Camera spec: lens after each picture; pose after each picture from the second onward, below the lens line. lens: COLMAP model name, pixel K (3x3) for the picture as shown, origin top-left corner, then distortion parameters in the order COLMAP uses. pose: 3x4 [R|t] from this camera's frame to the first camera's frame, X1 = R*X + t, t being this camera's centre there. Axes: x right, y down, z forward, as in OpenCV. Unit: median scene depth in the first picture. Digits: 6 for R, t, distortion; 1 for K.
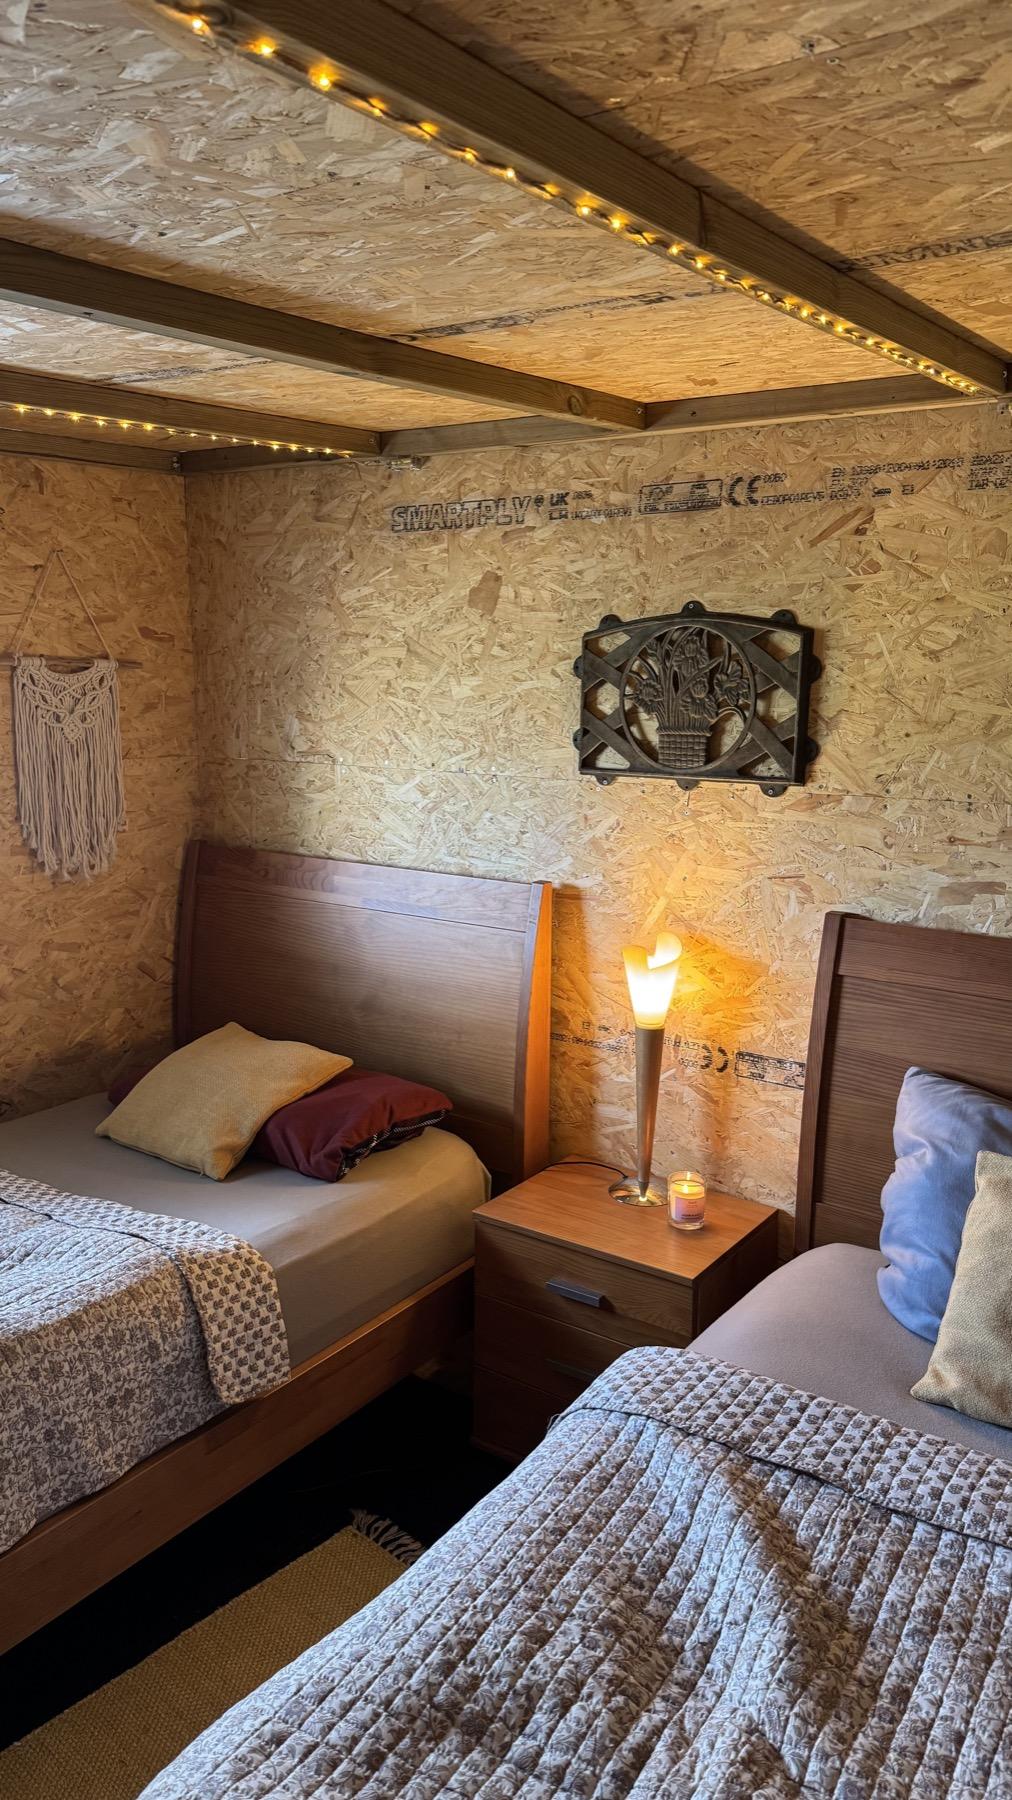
lens RADIAL K [[1254.2, 0, 504.4], [0, 1254.2, 915.4], [0, 0, 1]] dist [0.100754, -0.163287]
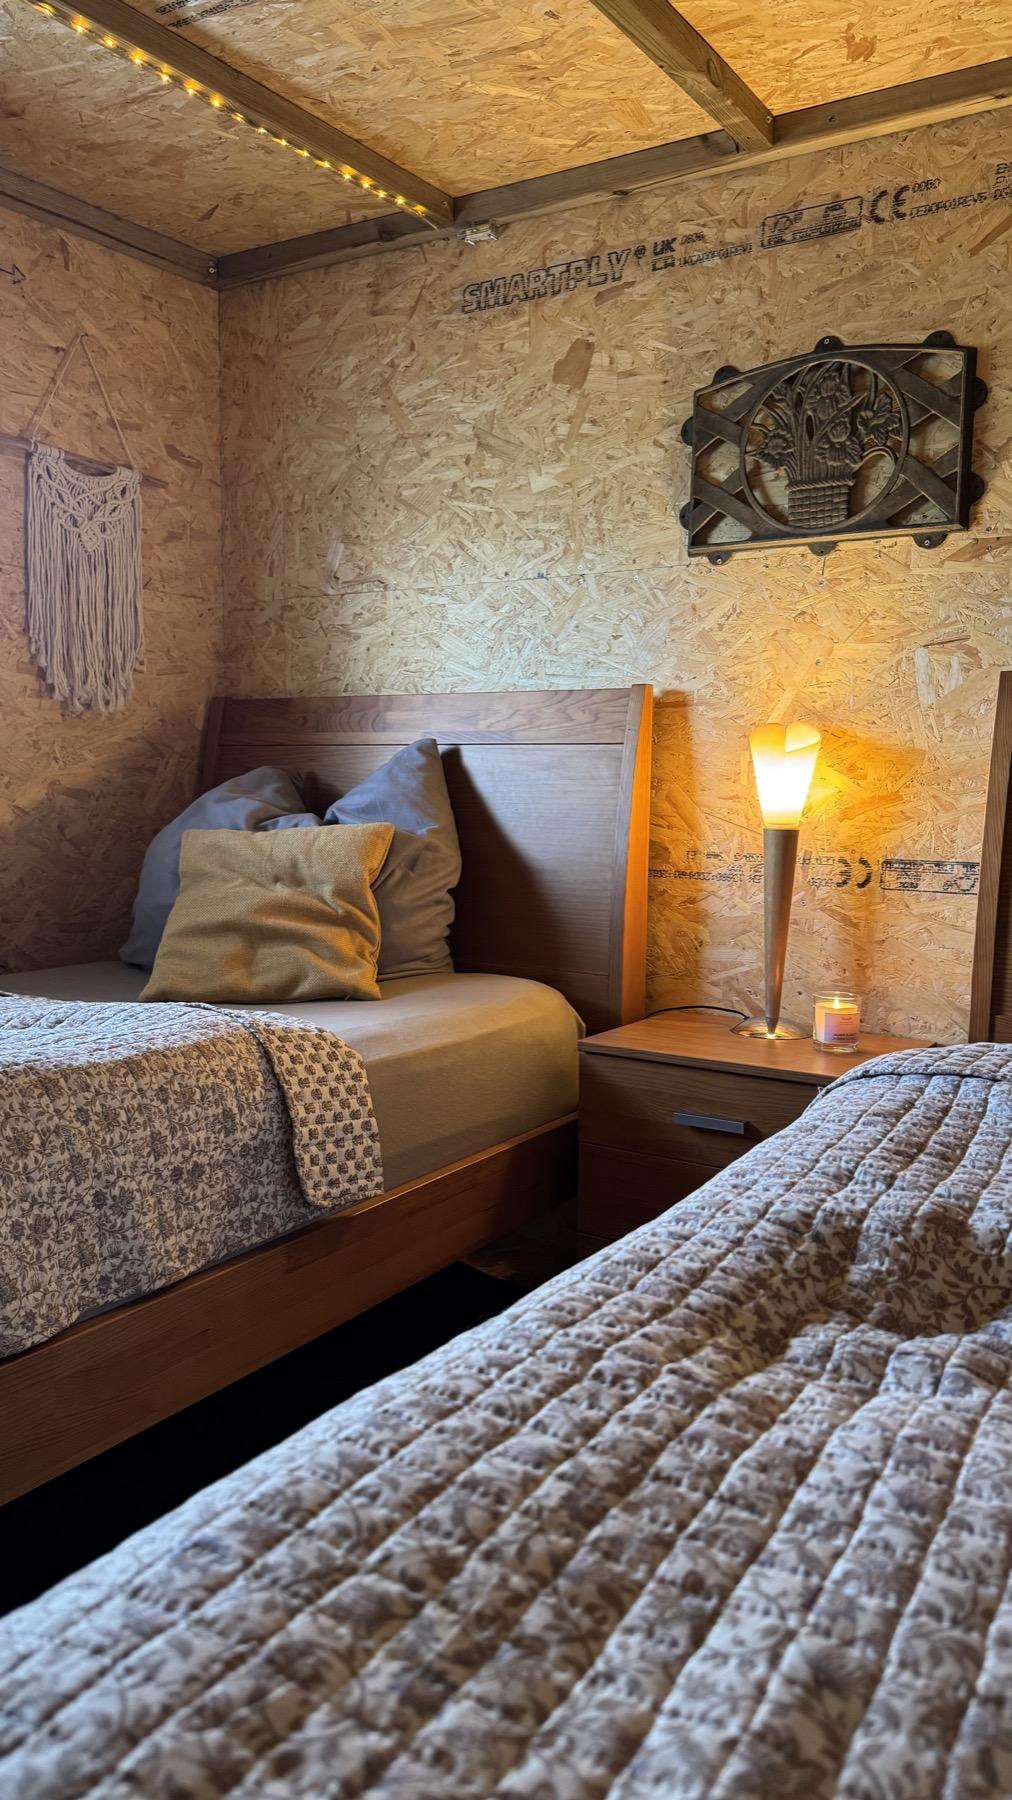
lens RADIAL K [[1254.2, 0, 506.5], [0, 1254.2, 900.7], [0, 0, 1]] dist [0.100754, -0.163287]
pose [[0.999013, 0.002707, 0.044346, -0.102944], [0.001461, 0.995600, -0.093690, 0.205951], [-0.044404, 0.093663, 0.994613, 0.155307]]
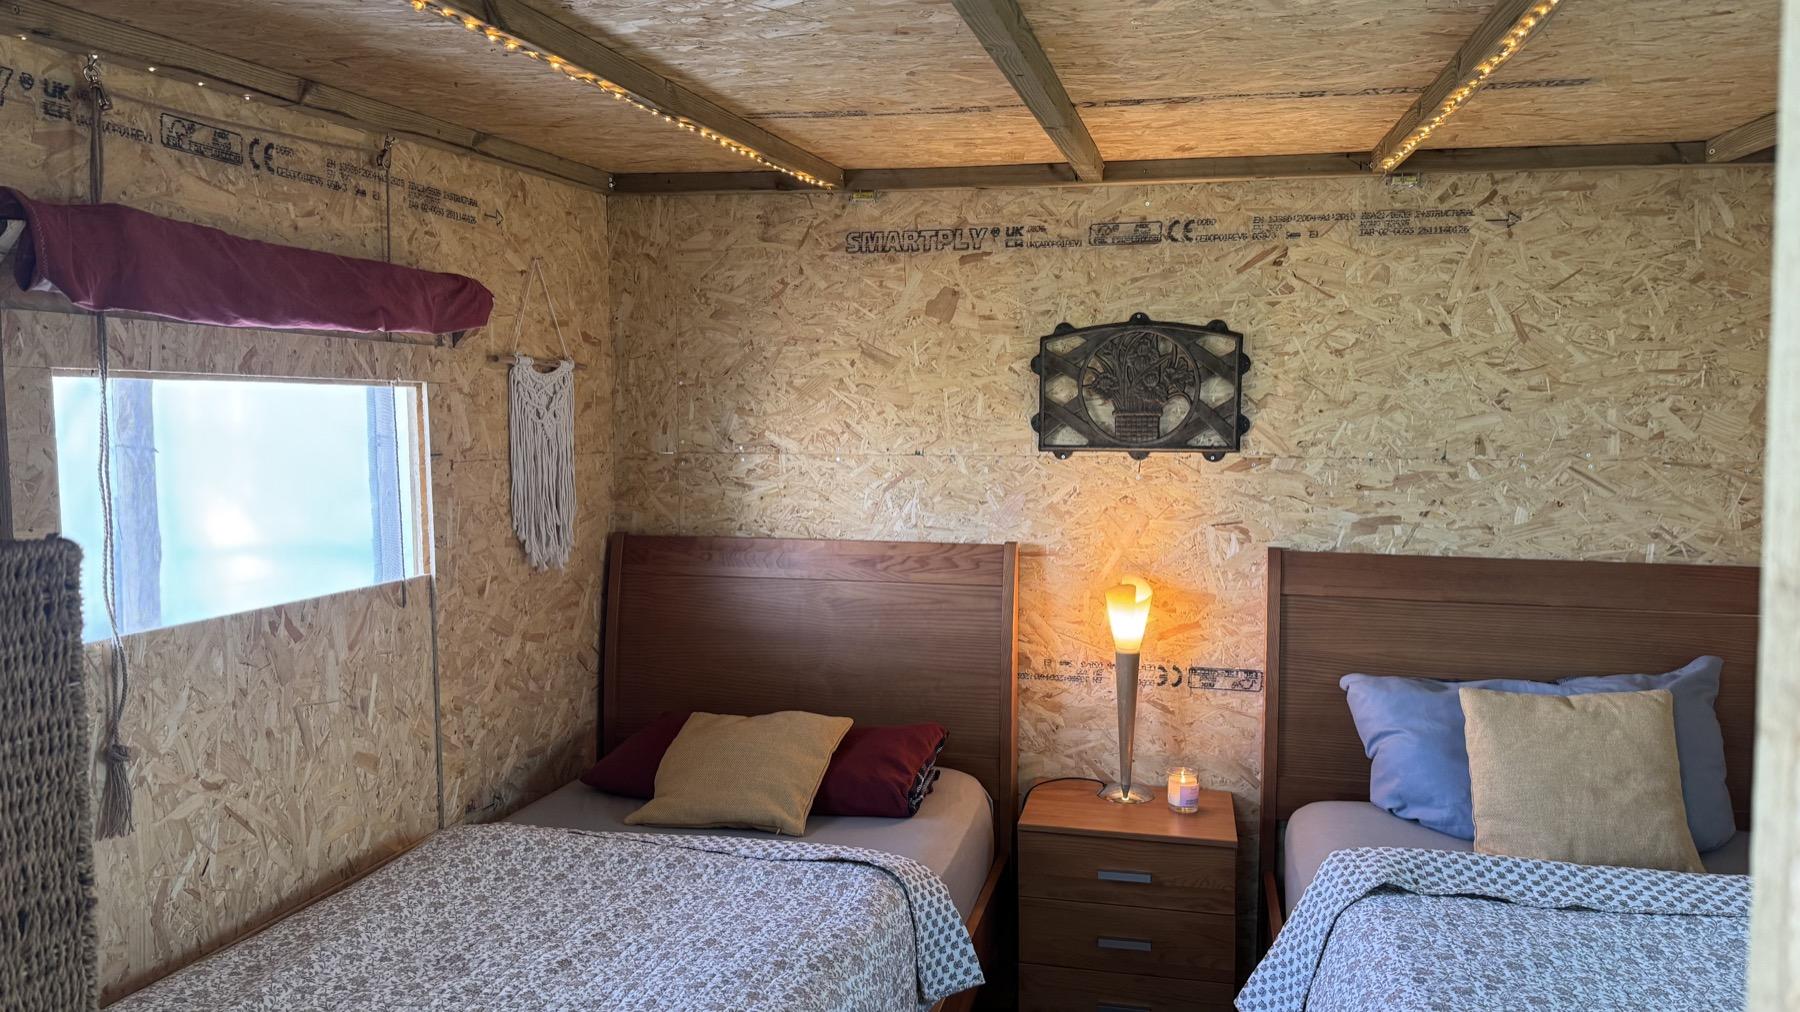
lens RADIAL K [[1243.8, 0, 889.9], [0, 1243.8, 509.0], [0, 0, 1]] dist [0.099645, -0.155899]
pose [[0.931473, -0.036610, 0.361964, -0.507285], [0.075098, 0.992845, -0.092836, 0.042964], [-0.355975, 0.113657, 0.927558, -0.054692]]
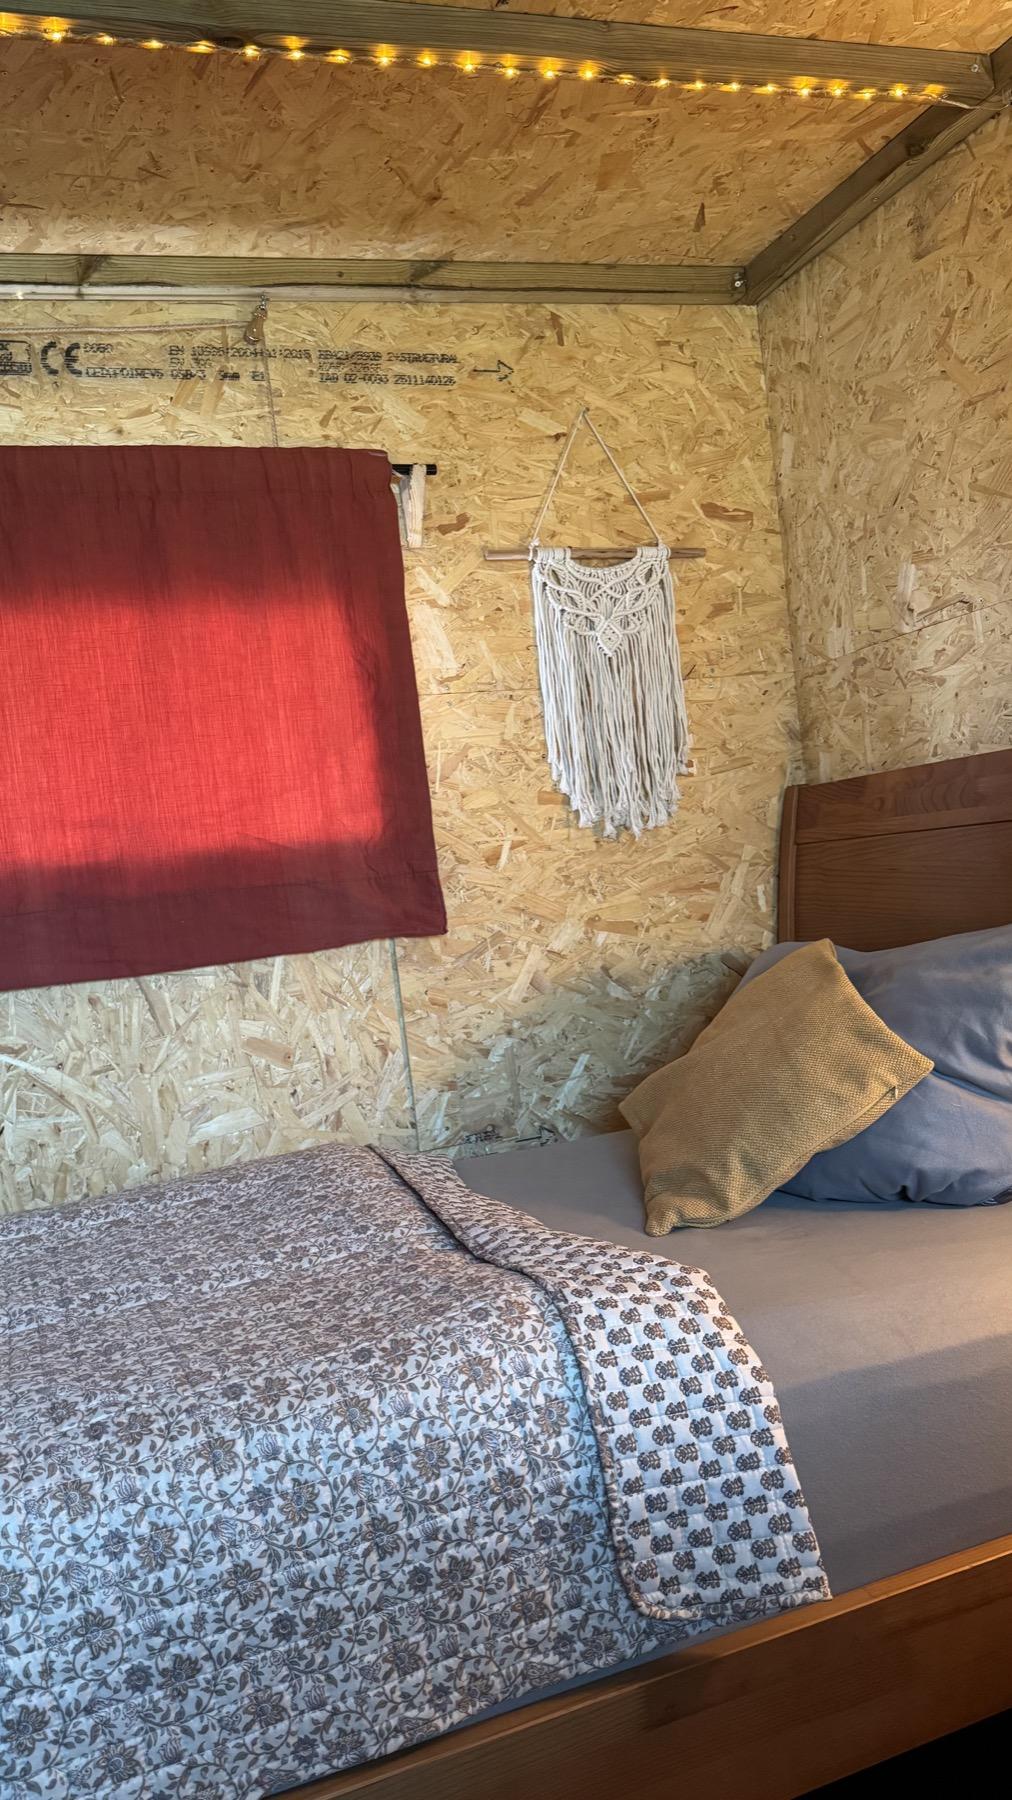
lens RADIAL K [[1254.2, 0, 498.7], [0, 1254.2, 915.7], [0, 0, 1]] dist [0.100754, -0.163287]
pose [[0.819277, -0.081120, -0.567631, 0.025772], [0.012083, 0.992165, -0.124350, 0.127335], [0.573271, 0.095018, 0.813838, 0.398179]]
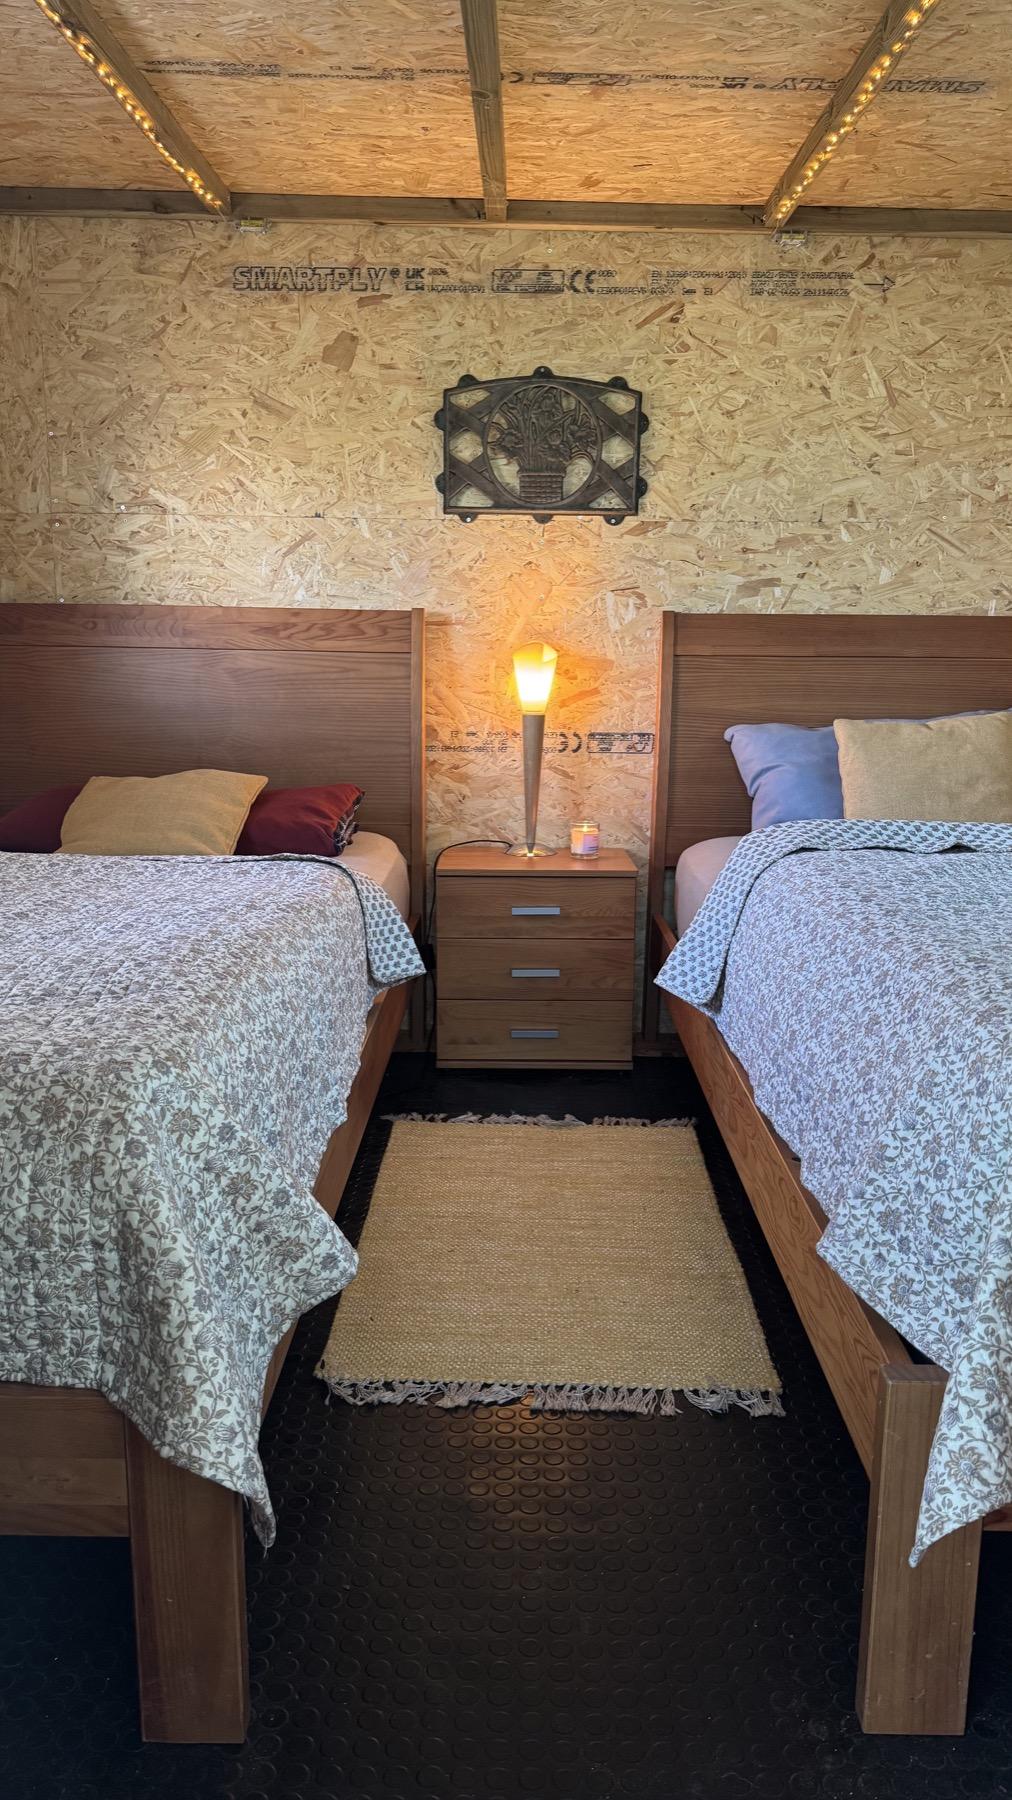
lens RADIAL K [[1254.2, 0, 500.8], [0, 1254.2, 908.5], [0, 0, 1]] dist [0.100754, -0.163287]
pose [[0.828371, -0.109116, 0.549449, -0.593216], [0.101689, 0.993840, 0.044059, 0.211800], [-0.550872, 0.019375, 0.834365, -0.025446]]
